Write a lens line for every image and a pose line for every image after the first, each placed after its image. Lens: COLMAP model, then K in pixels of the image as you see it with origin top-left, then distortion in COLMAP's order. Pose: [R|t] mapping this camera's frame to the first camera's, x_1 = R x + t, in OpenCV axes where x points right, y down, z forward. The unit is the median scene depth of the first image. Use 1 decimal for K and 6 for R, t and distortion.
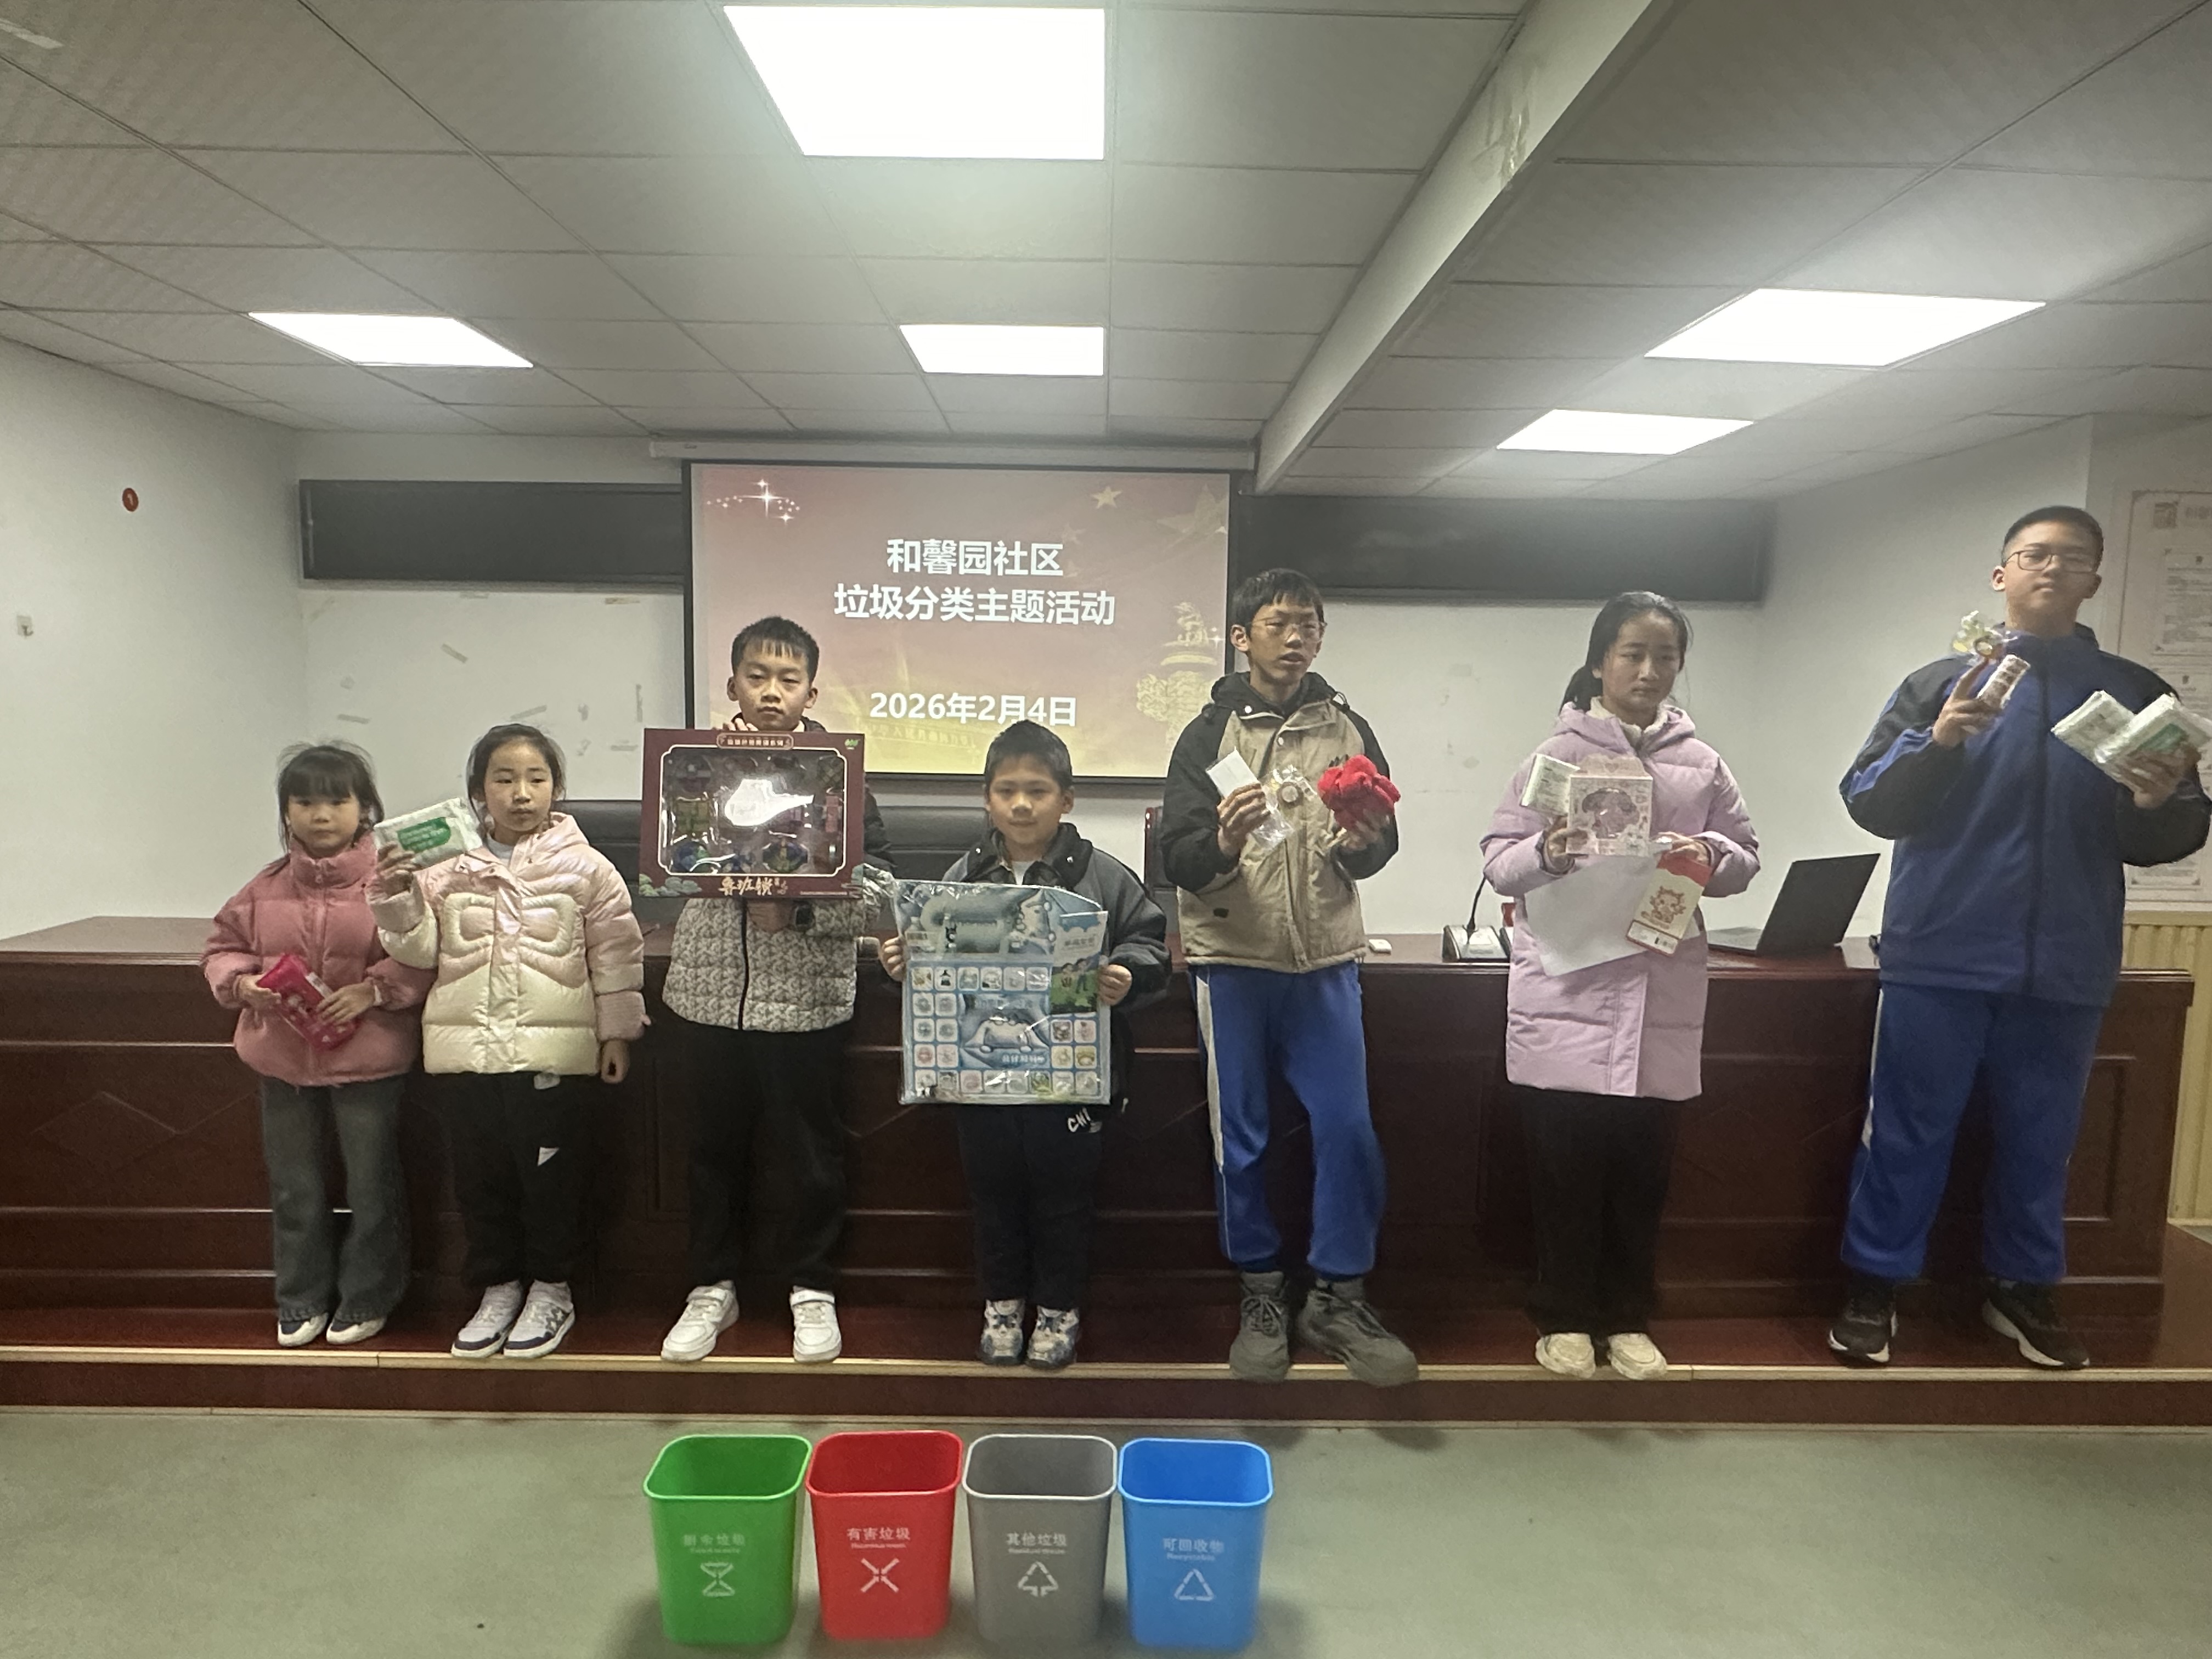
lens RADIAL K [[1476.6, 0, 1106.0], [0, 1476.6, 829.5], [0, 0, 1]] dist [-0.004167, -0.001113]
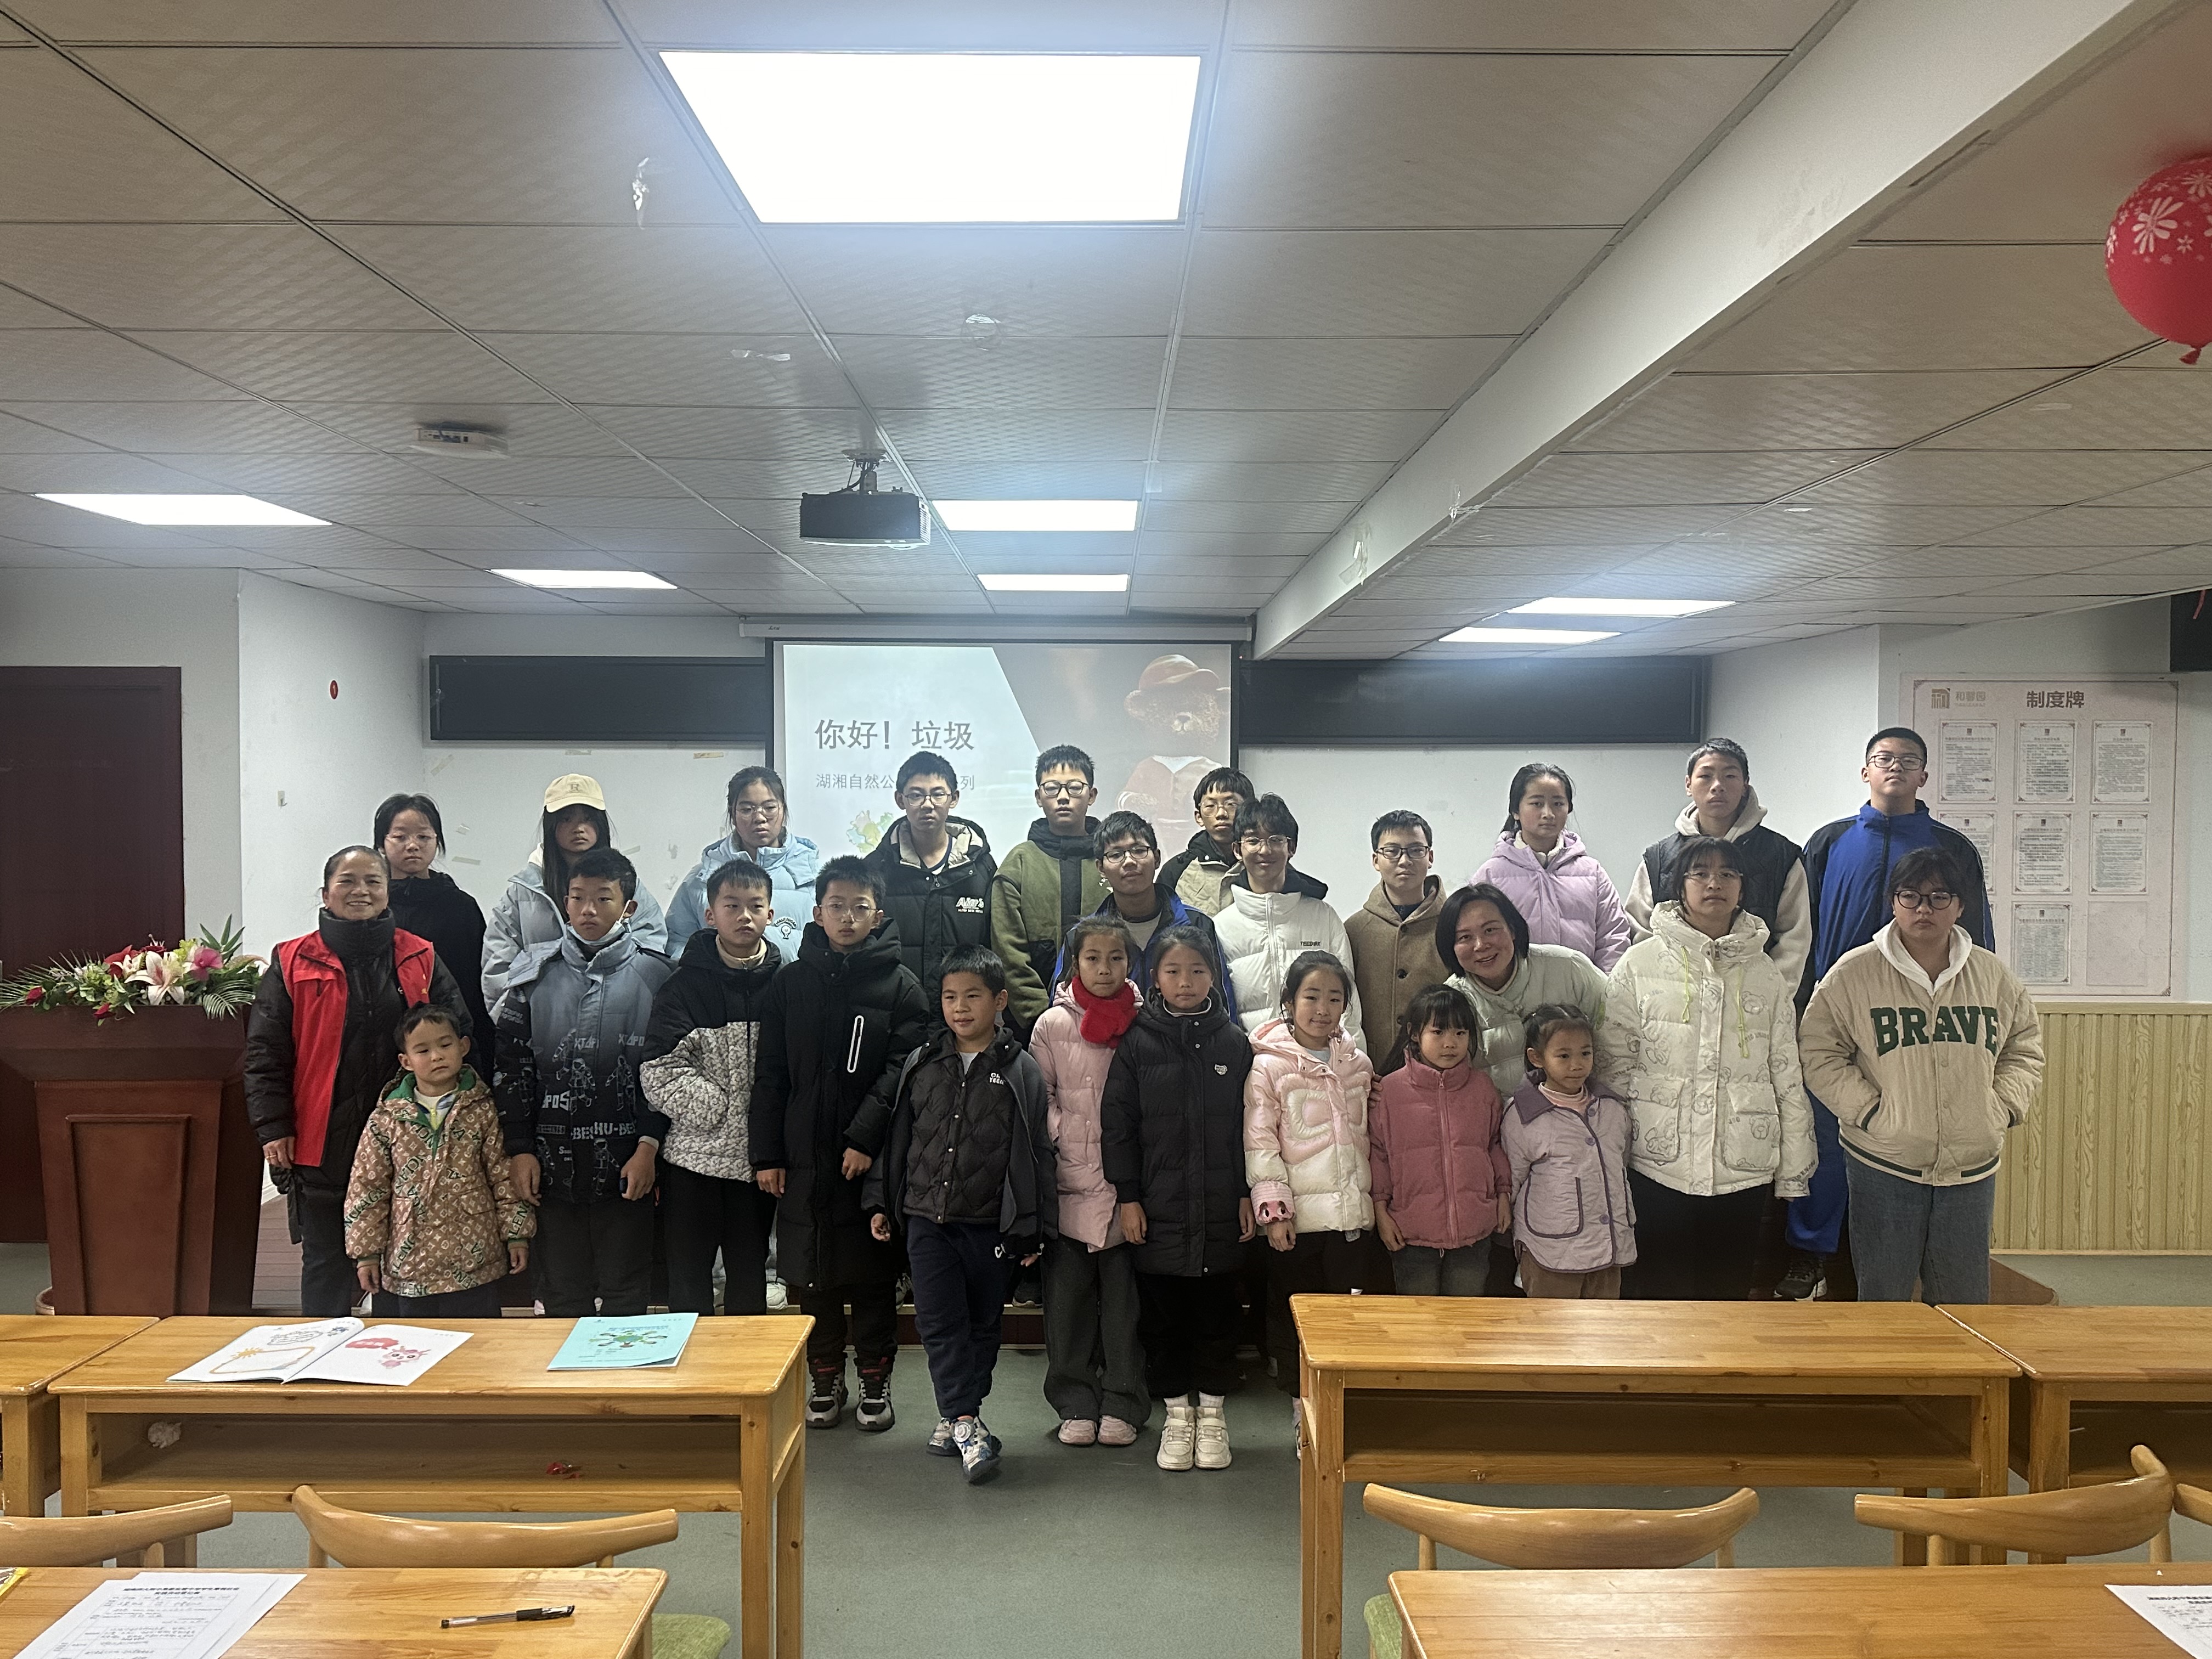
lens RADIAL K [[1813.2, 0, 1106.0], [0, 1813.2, 829.5], [0, 0, 1]] dist [0.035037, 0.000758]
pose [[0.999859, -0.012327, 0.011395, -0.034899], [0.013088, 0.997510, -0.069303, 0.005178], [-0.010512, 0.069442, 0.997531, -0.438708]]
